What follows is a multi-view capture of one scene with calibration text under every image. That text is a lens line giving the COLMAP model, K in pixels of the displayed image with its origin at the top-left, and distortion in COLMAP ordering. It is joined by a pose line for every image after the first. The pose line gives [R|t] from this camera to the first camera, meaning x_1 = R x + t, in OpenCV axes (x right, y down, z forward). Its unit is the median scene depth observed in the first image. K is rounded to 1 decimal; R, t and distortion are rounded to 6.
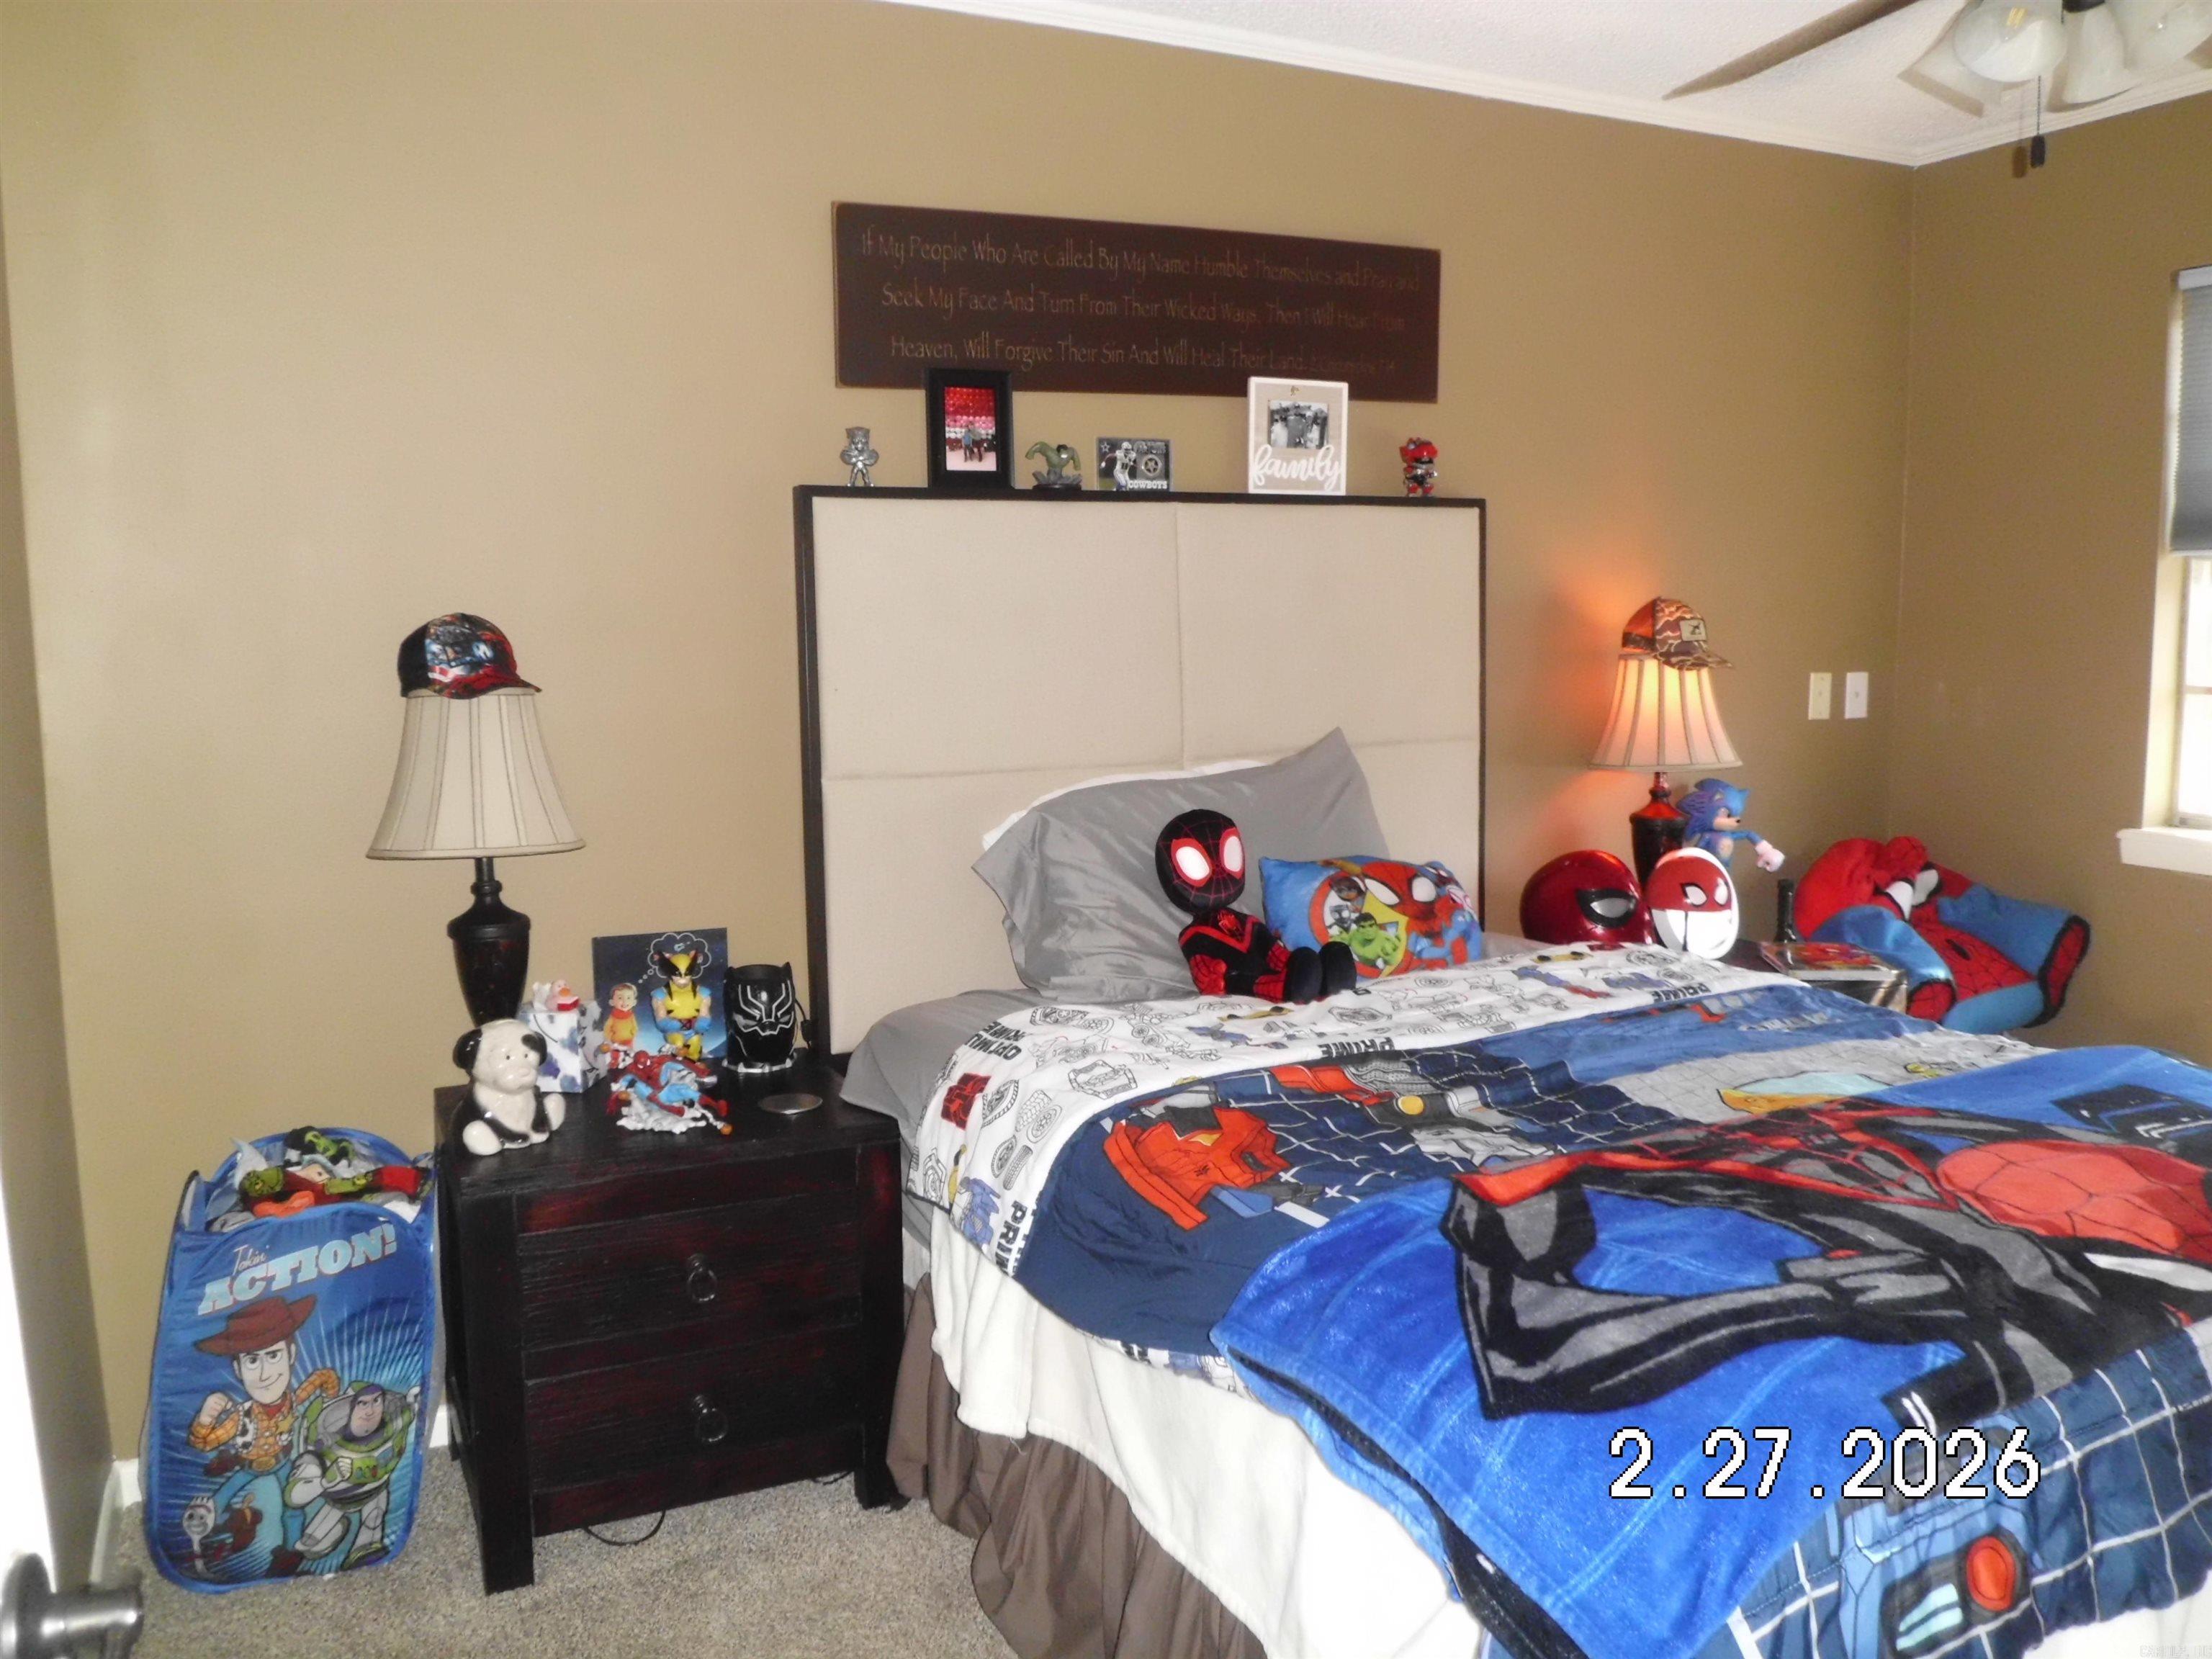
lens RADIAL K [[1690.8, 0, 1106.0], [0, 1690.8, 829.5], [0, 0, 1]] dist [0.000484, -0.002606]
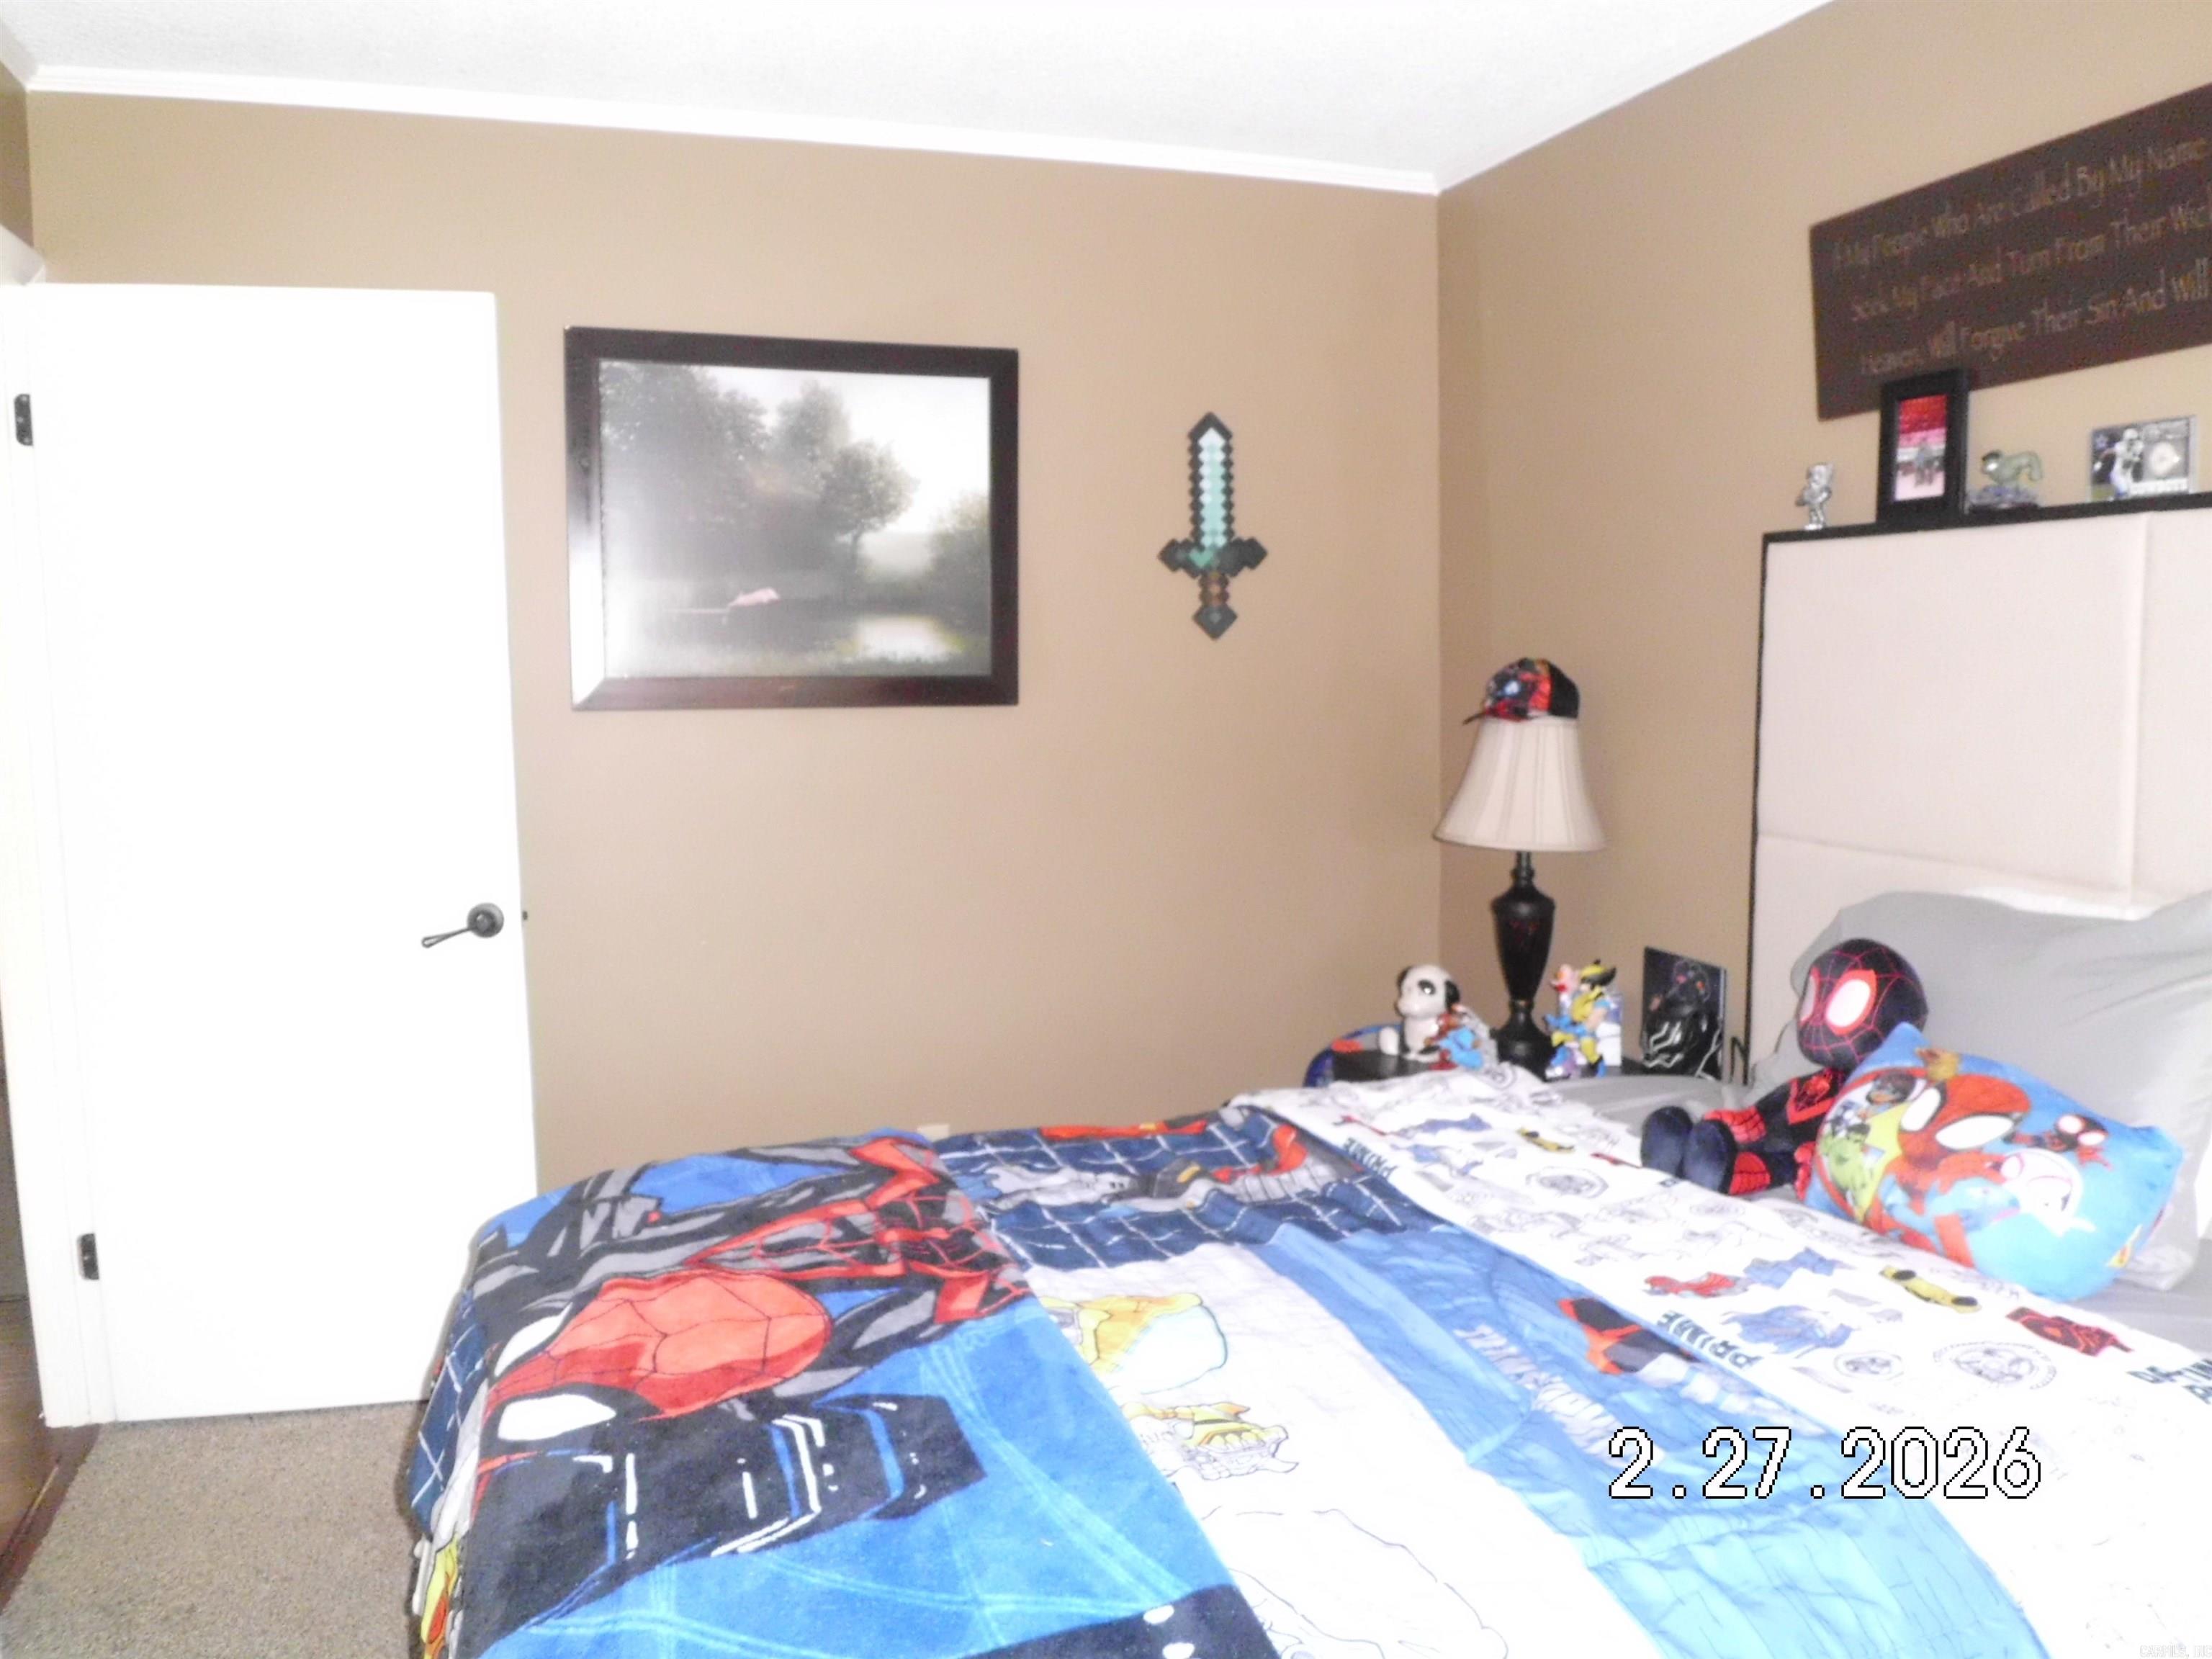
lens RADIAL K [[1690.8, 0, 1106.0], [0, 1690.8, 829.5], [0, 0, 1]] dist [0.000484, -0.002606]
pose [[-0.113695, 0.129541, -0.985034, 0.801104], [-0.112689, 0.983383, 0.142331, -0.125937], [0.987104, 0.127185, -0.097208, 0.710955]]
